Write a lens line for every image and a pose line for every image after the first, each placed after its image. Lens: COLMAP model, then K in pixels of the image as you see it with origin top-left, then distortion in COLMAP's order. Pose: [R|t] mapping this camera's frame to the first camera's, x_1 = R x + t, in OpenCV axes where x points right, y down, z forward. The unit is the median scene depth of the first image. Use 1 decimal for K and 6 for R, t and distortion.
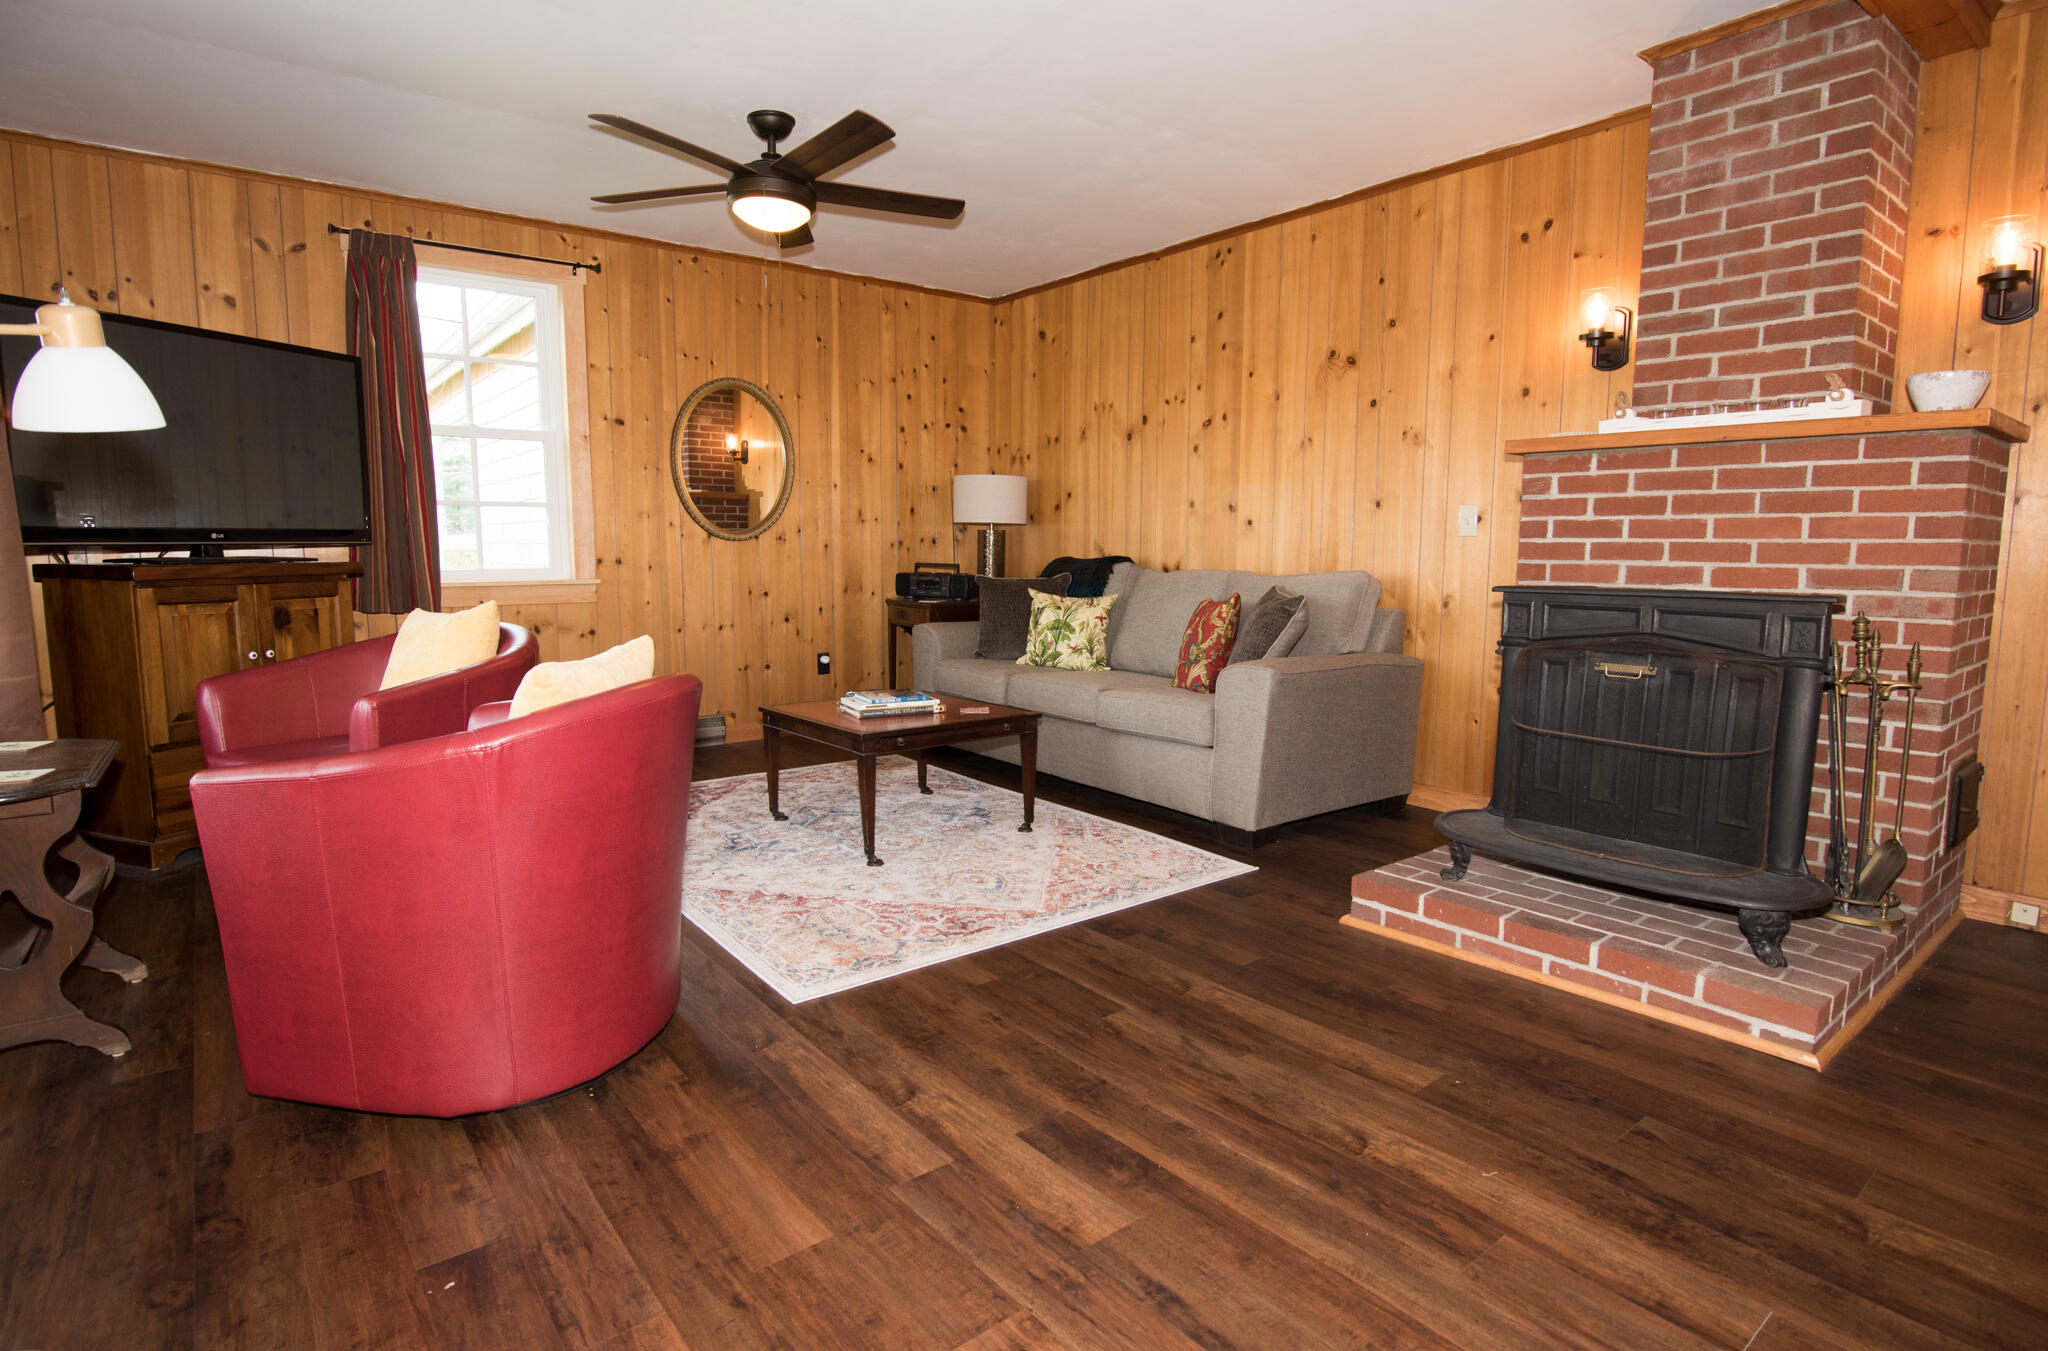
lens RADIAL K [[1048.7, 0, 1011.3], [0, 1048.7, 663.1], [0, 0, 1]] dist [0.000959, -0.002054]
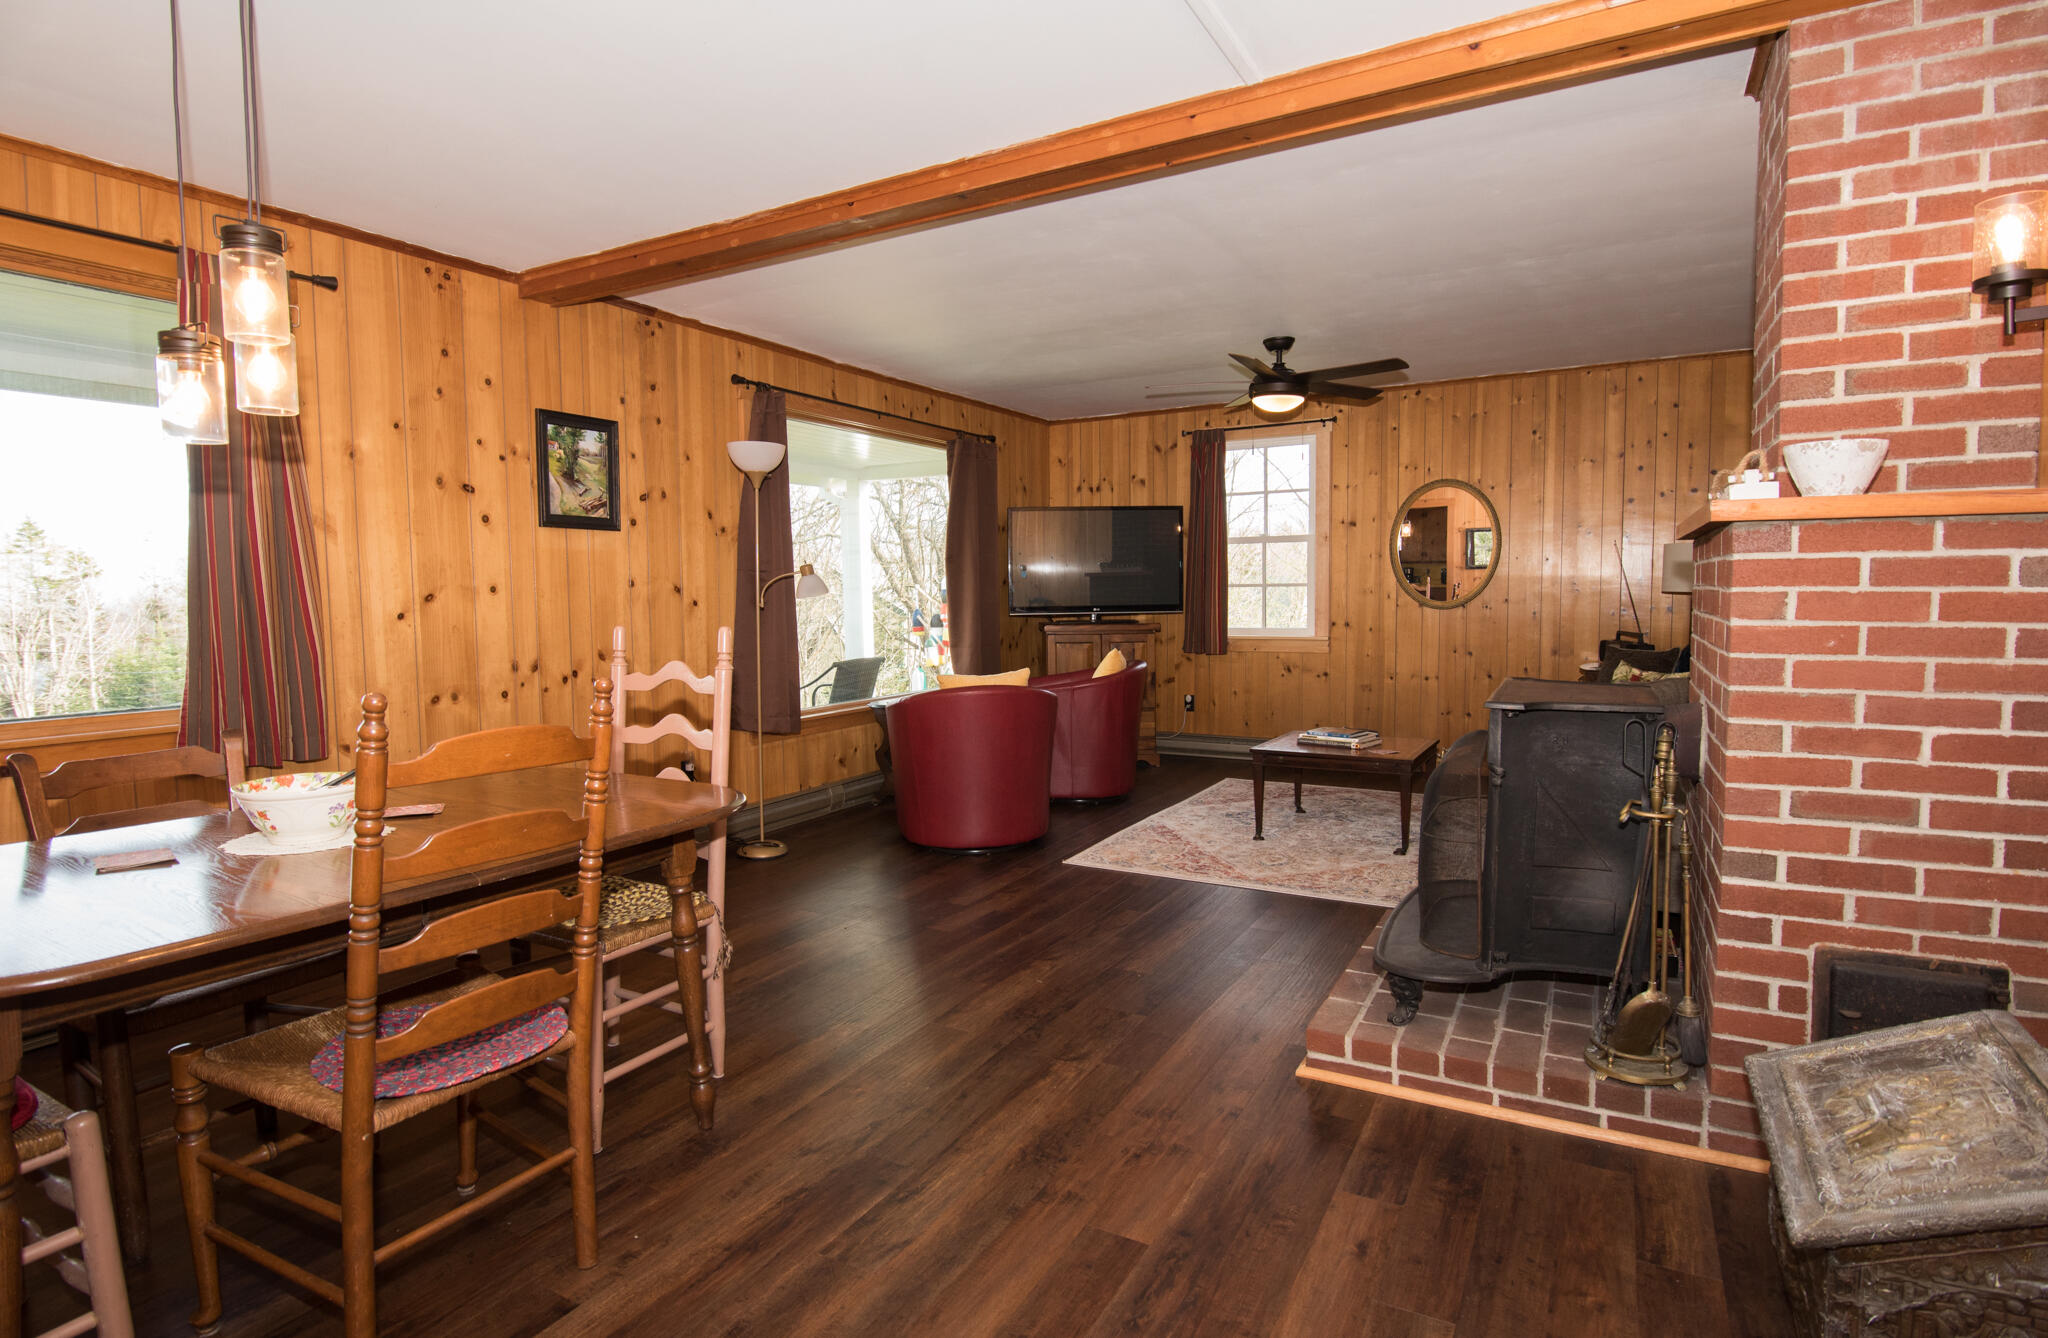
lens RADIAL K [[1092.2, 0, 1011.6], [0, 1092.2, 669.7], [0, 0, 1]] dist [-0.022363, -0.000663]
pose [[0.371467, 0.065925, -0.926103, 0.899274], [-0.090254, 0.995316, 0.034650, -0.053287], [0.924049, 0.070713, 0.375677, 0.066052]]
